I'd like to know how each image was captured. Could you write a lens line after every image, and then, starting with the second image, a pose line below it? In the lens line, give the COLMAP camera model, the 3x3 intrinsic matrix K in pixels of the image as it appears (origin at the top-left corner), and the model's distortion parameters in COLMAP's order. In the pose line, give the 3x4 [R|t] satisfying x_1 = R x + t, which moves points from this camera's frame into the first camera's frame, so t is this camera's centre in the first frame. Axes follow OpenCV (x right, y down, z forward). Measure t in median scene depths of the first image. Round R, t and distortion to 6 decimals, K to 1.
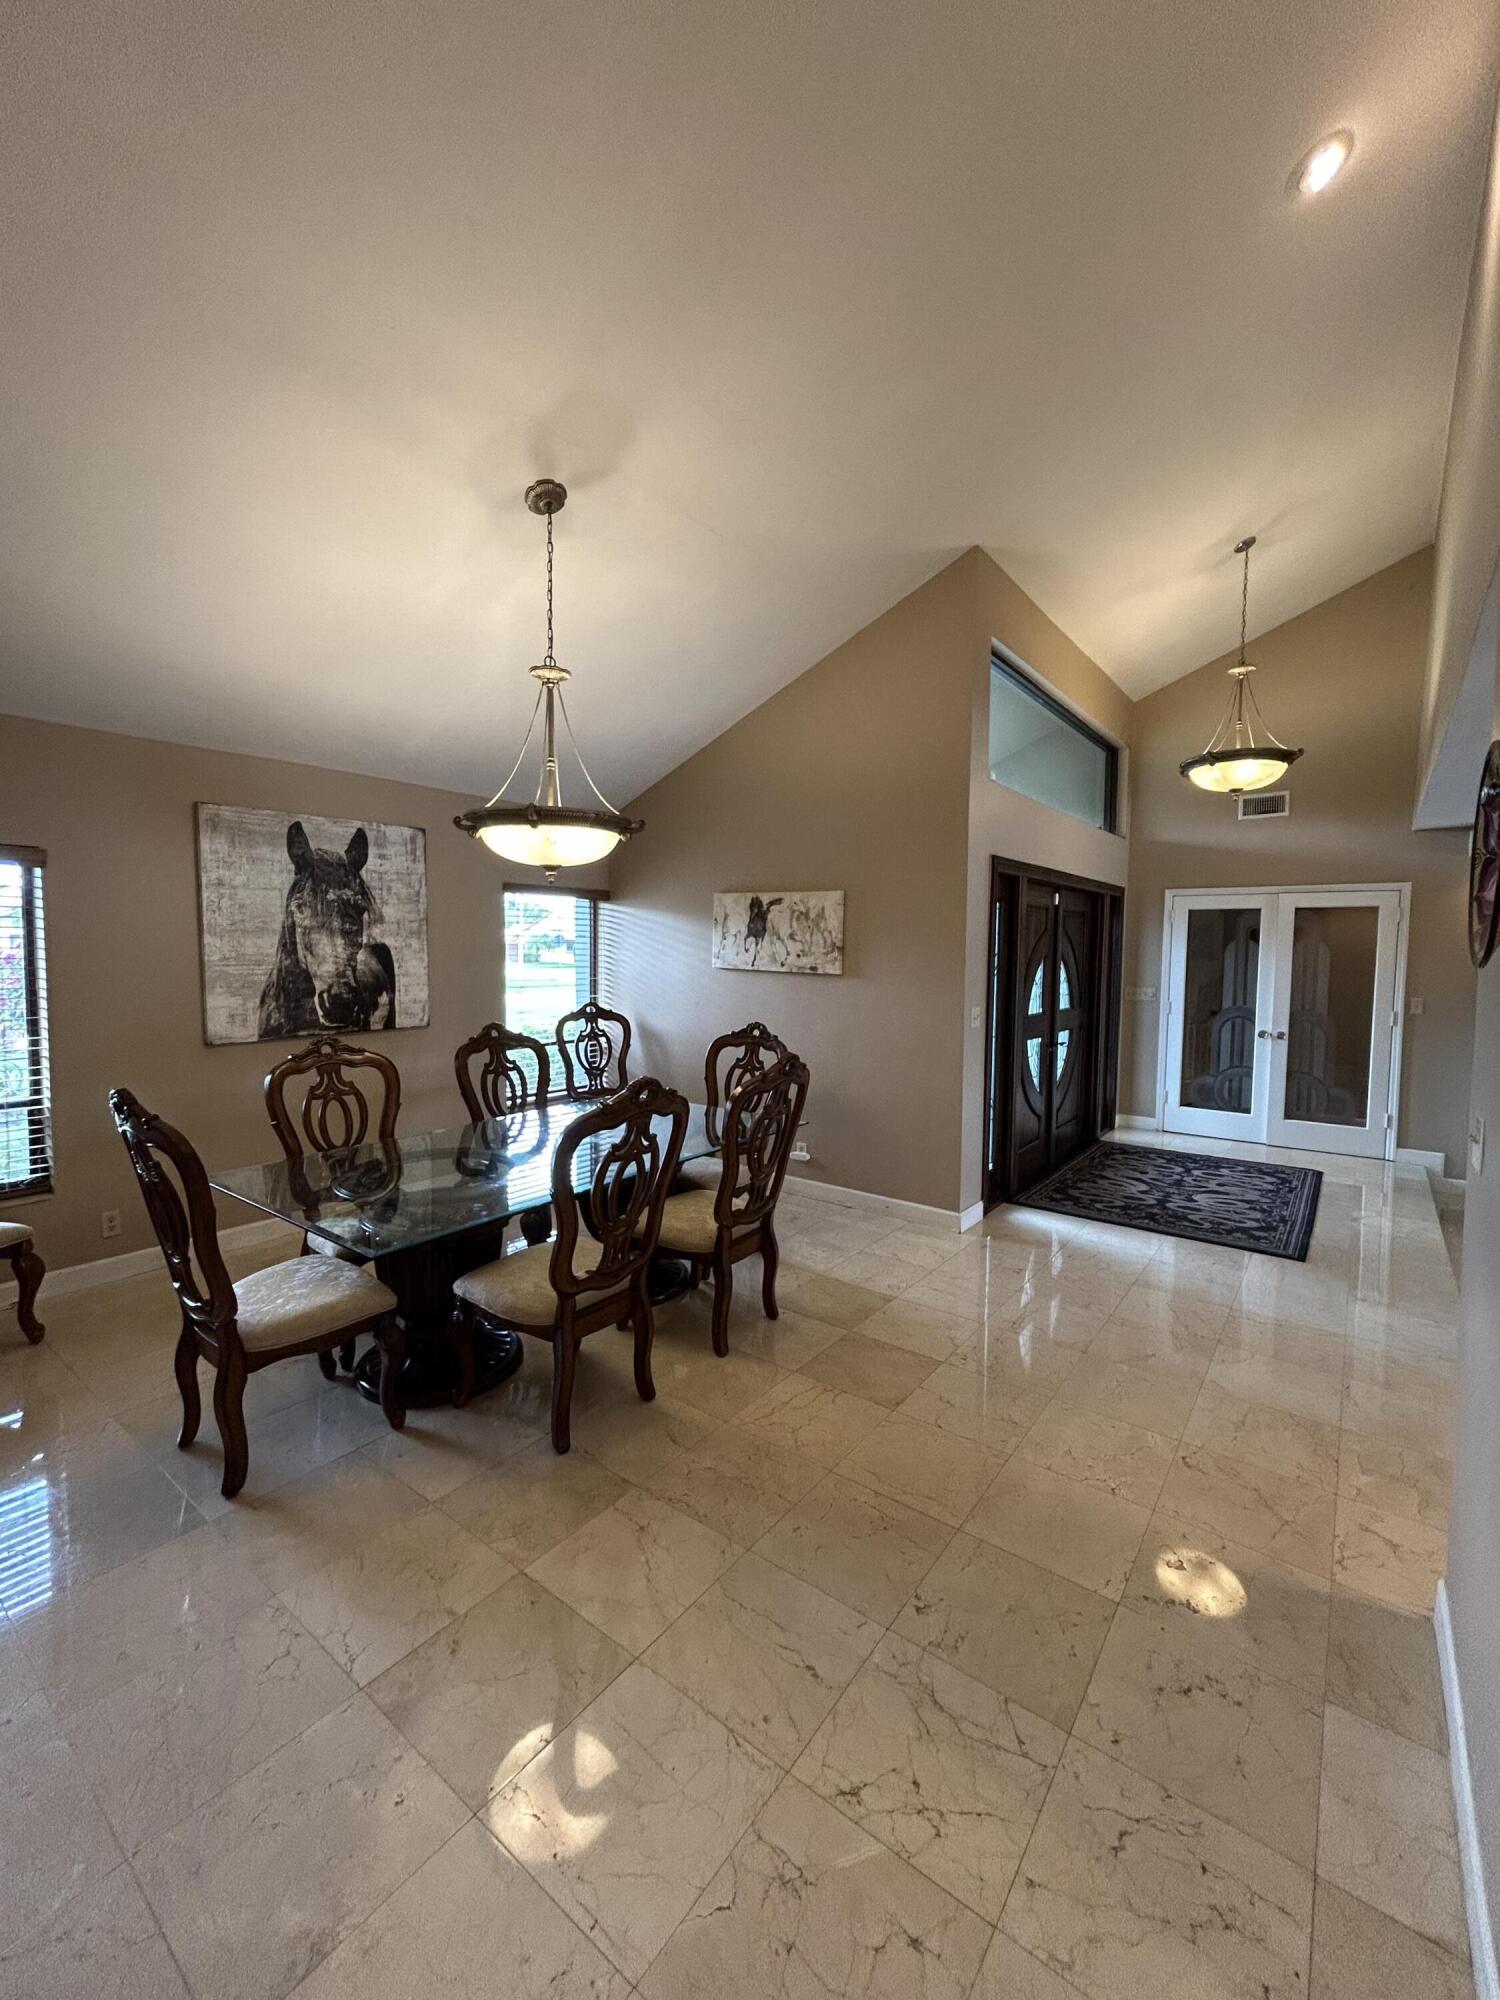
lens RADIAL K [[813.5, 0, 760.5], [0, 813.5, 990.8], [0, 0, 1]] dist [-0.001515, 0.000410]
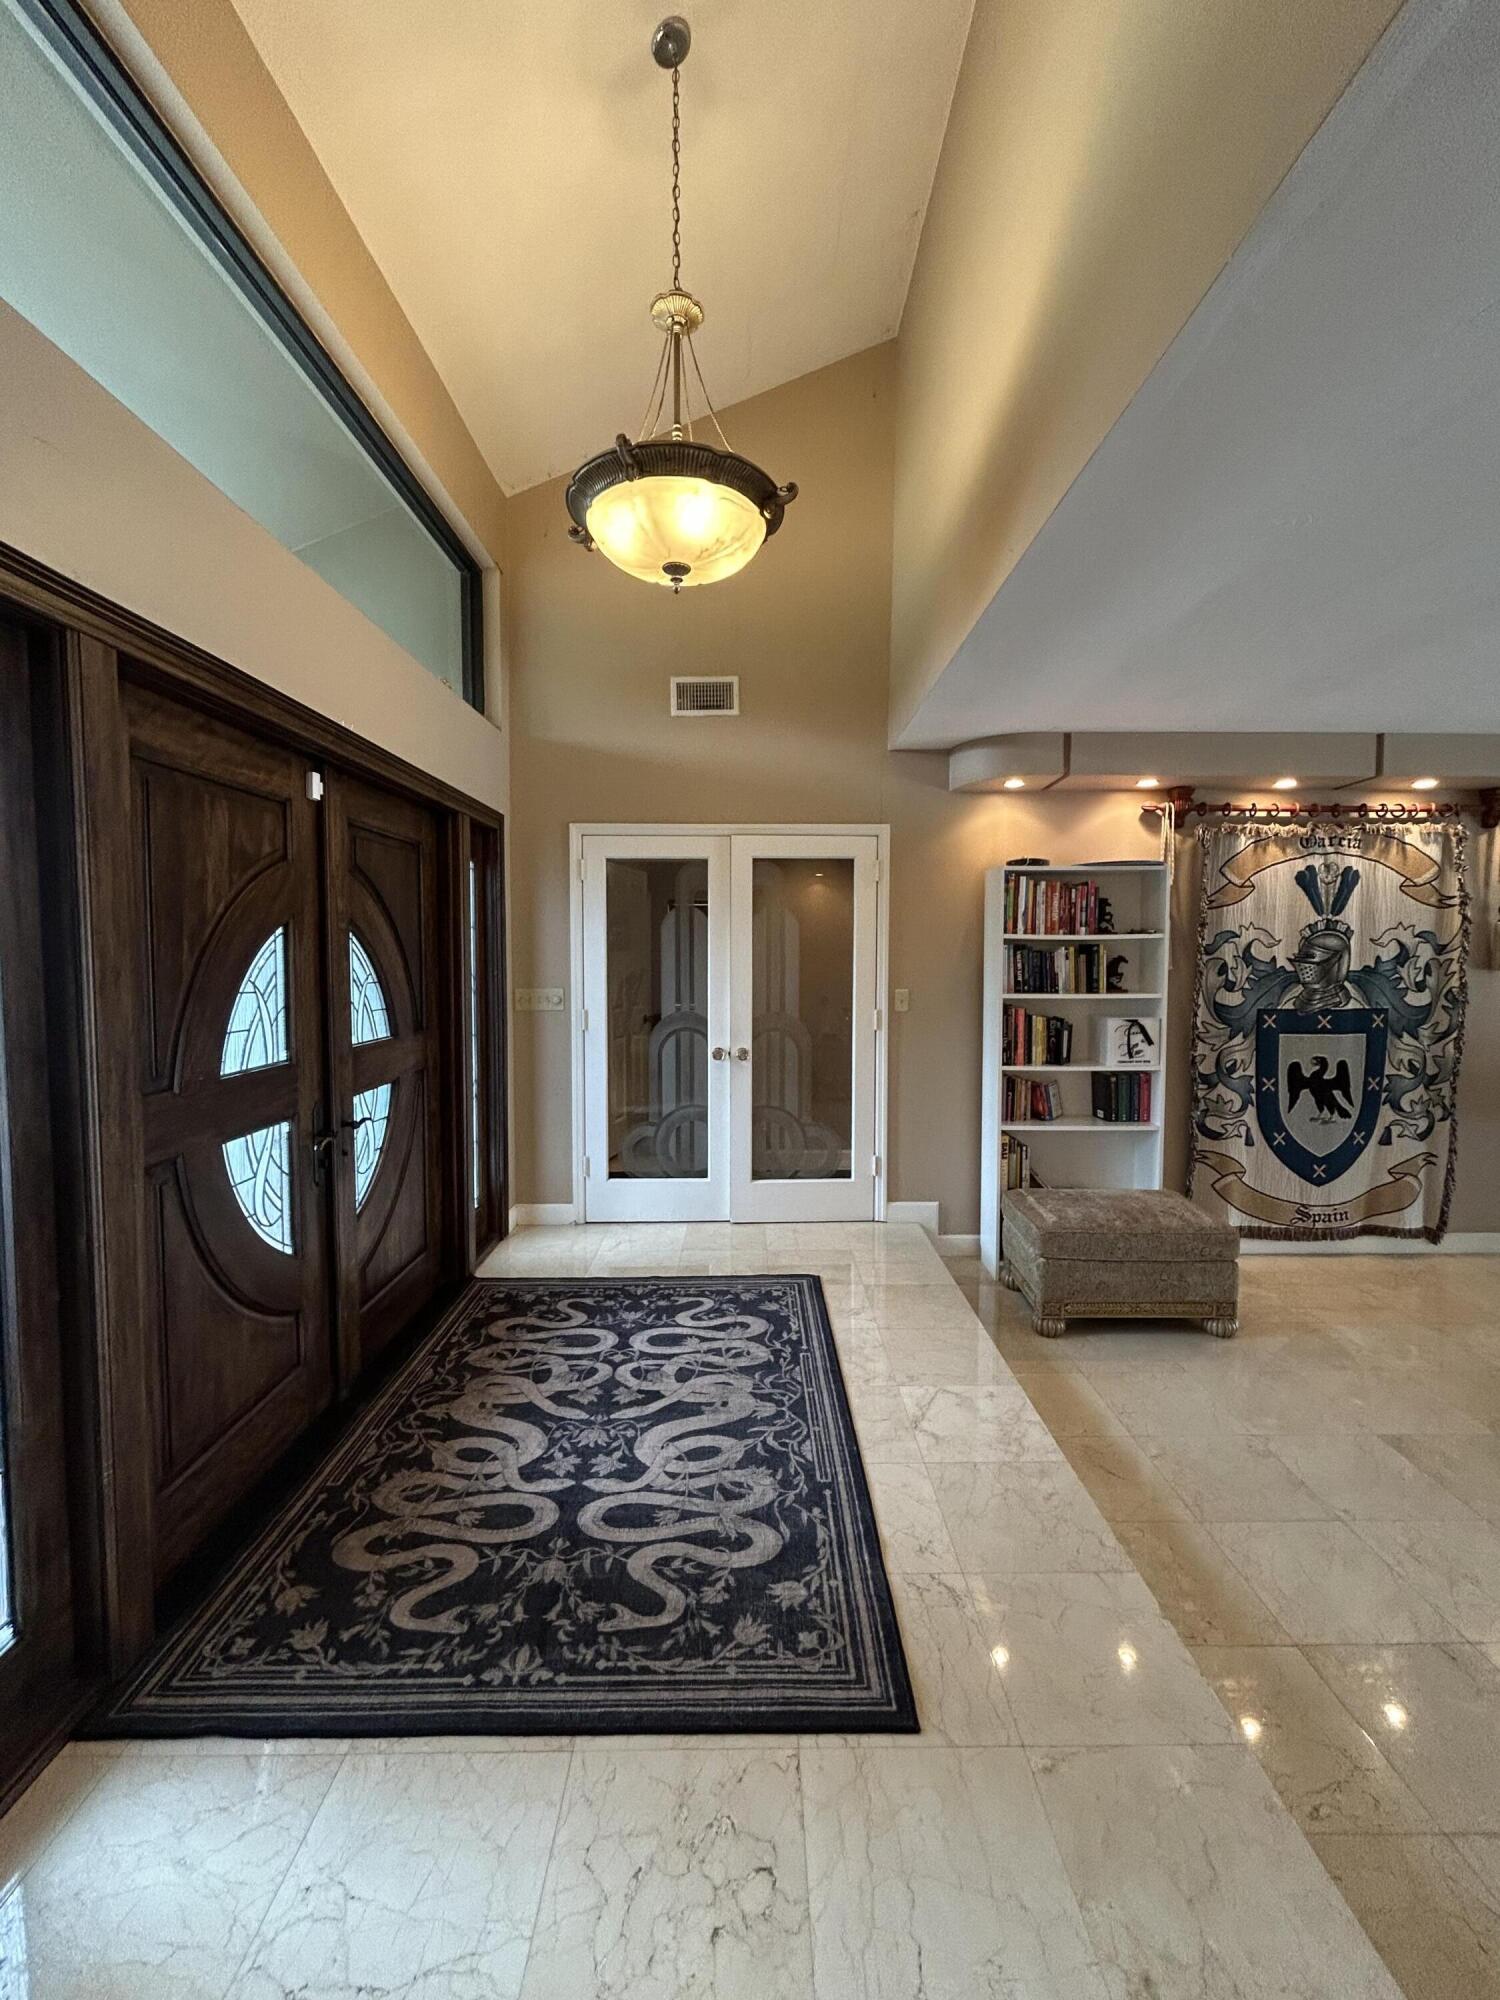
lens RADIAL K [[813.5, 0, 752.8], [0, 813.5, 994.3], [0, 0, 1]] dist [-0.001515, 0.000410]
pose [[0.797230, -0.042879, 0.602150, 0.277032], [0.042643, 0.998983, 0.014680, -0.002136], [-0.602167, 0.013974, 0.798248, 0.512783]]
